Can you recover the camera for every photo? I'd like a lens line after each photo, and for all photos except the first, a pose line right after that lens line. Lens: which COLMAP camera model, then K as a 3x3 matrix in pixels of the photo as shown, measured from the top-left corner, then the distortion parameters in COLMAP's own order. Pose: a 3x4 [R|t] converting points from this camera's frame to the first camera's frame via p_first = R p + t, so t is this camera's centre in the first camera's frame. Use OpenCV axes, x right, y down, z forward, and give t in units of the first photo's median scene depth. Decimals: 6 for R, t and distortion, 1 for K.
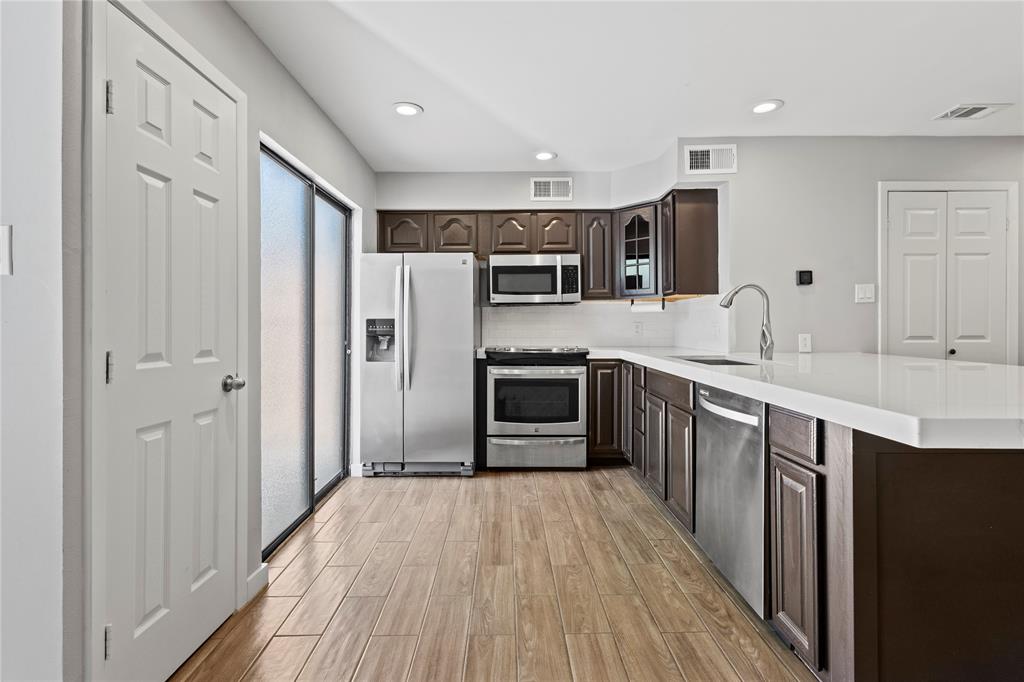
lens RADIAL K [[478.7, 0, 509.8], [0, 478.7, 323.6], [0, 0, 1]] dist [0.008712, 0.000312]
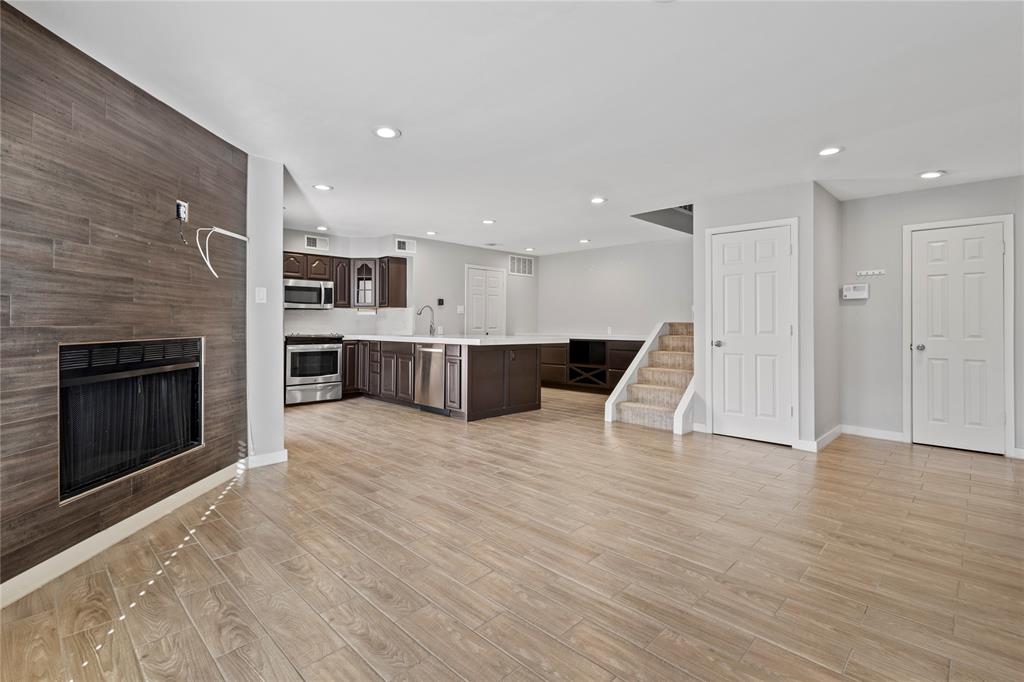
lens RADIAL K [[478.7, 0, 509.8], [0, 478.7, 323.6], [0, 0, 1]] dist [0.008712, 0.000312]
pose [[0.710370, 0.007635, 0.703787, -0.703792], [-0.007323, 0.999967, -0.003456, 0.012332], [-0.703791, -0.002698, 0.710402, -0.796149]]
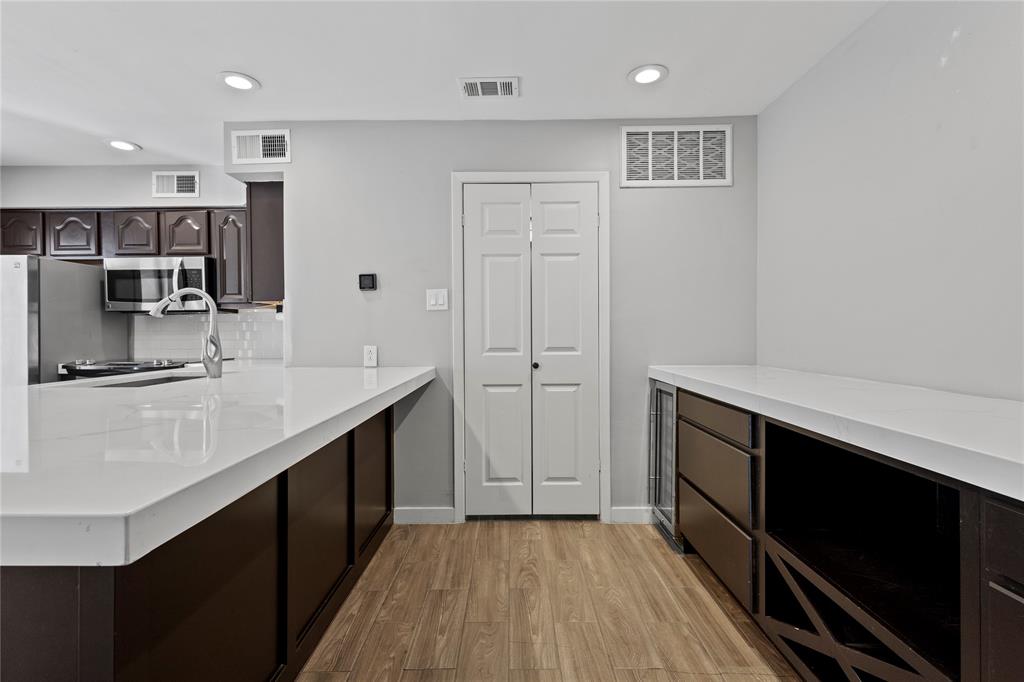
lens RADIAL K [[476.1, 0, 513.0], [0, 476.1, 329.3], [0, 0, 1]] dist [0.006183, 0.000397]
pose [[0.999965, -0.003830, -0.007461, 0.808977], [0.003851, 0.999989, 0.002776, -0.009411], [0.007451, -0.002804, 0.999968, 0.118784]]
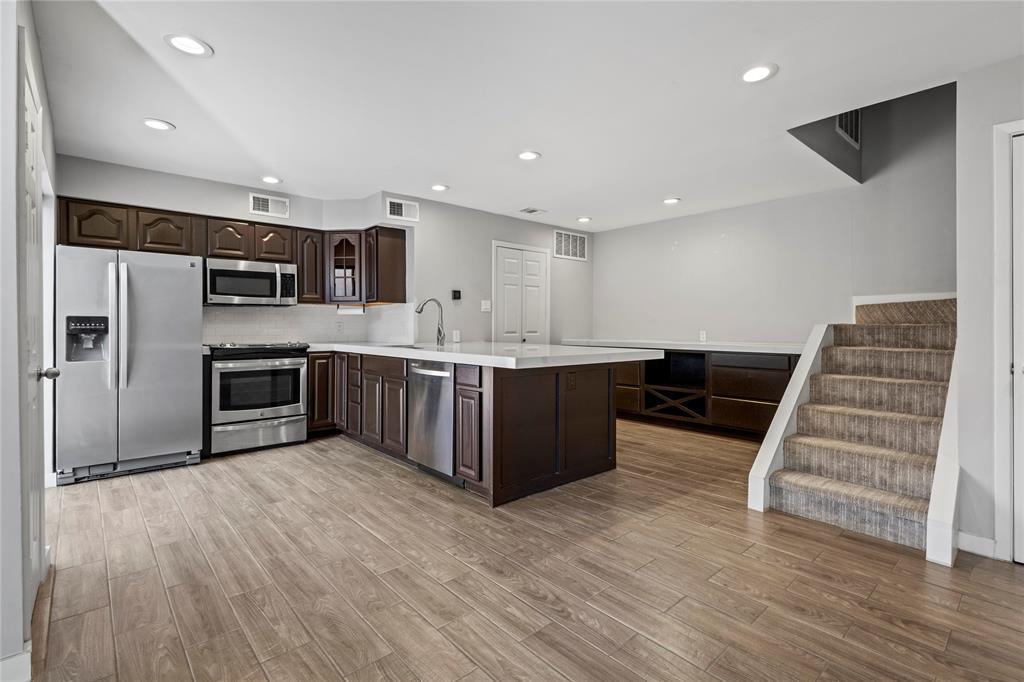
lens RADIAL K [[476.1, 0, 513.0], [0, 476.1, 329.3], [0, 0, 1]] dist [0.006183, 0.000397]
pose [[0.751378, -0.000642, 0.659872, -0.256145], [-0.004761, 0.999968, 0.006394, 0.006099], [-0.659855, -0.007946, 0.751351, -0.274845]]
